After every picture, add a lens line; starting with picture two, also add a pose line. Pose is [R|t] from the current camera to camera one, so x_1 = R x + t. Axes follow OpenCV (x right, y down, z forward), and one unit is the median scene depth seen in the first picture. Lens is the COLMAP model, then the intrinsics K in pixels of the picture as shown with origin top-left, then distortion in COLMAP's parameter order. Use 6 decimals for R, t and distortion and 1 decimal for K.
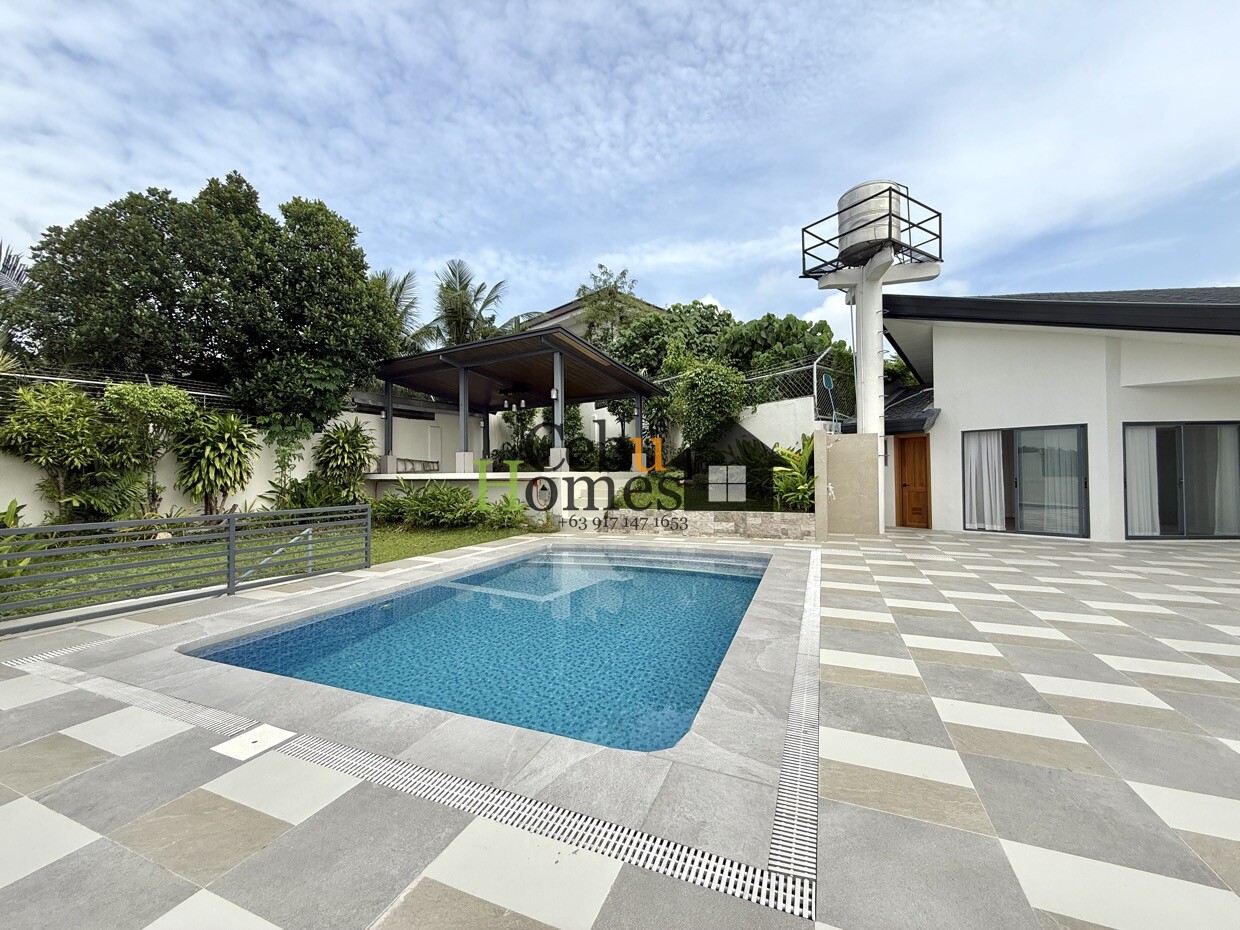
lens RADIAL K [[498.2, 0, 613.9], [0, 498.2, 469.7], [0, 0, 1]] dist [0.010088, 0.000014]
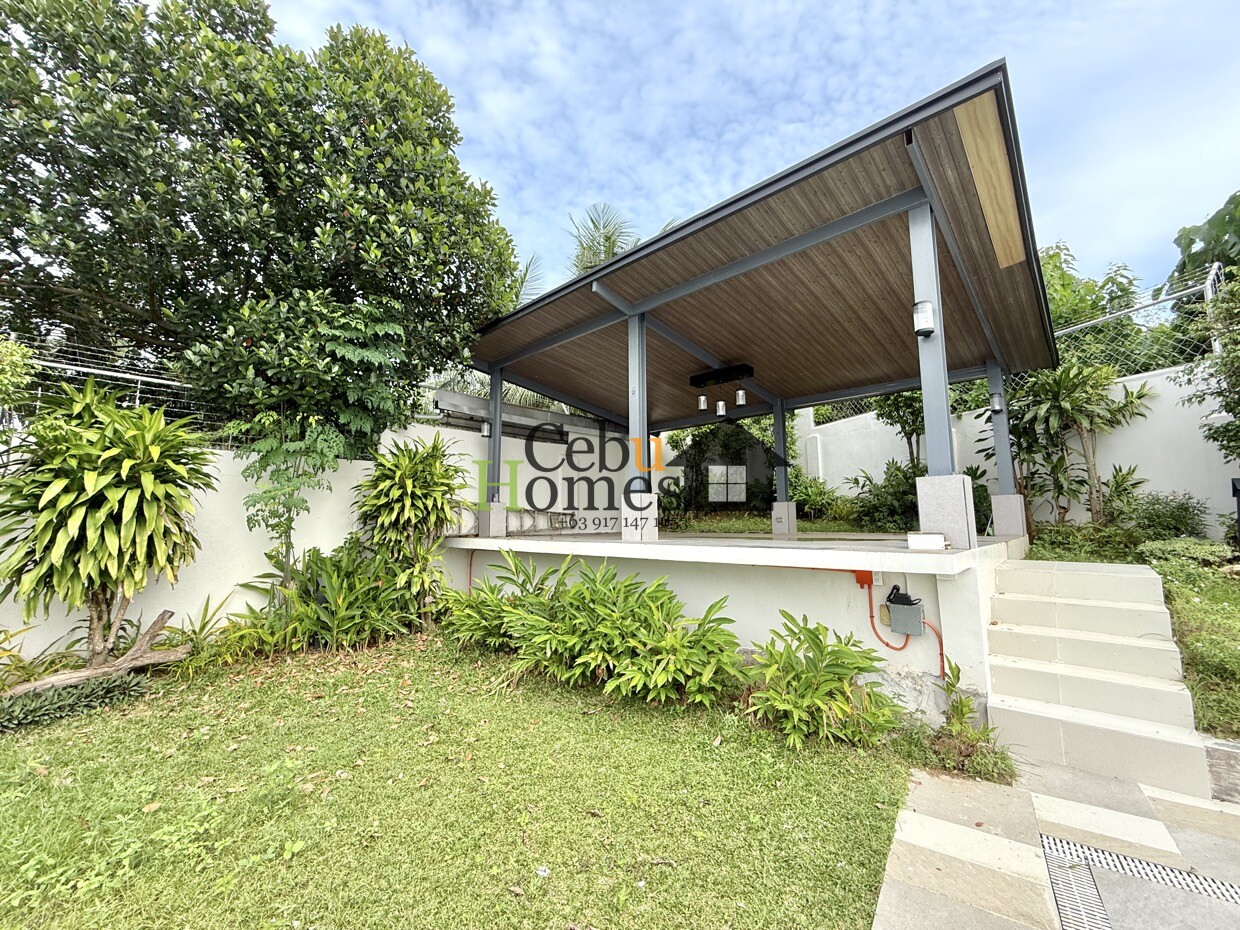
lens RADIAL K [[494.4, 0, 621.0], [0, 494.4, 468.9], [0, 0, 1]] dist [0.000001, 0.000077]
pose [[0.977654, -0.021966, -0.209071, -0.216620], [0.001114, 0.995053, -0.099337, -0.011938], [0.210219, 0.096884, 0.972842, 0.540465]]
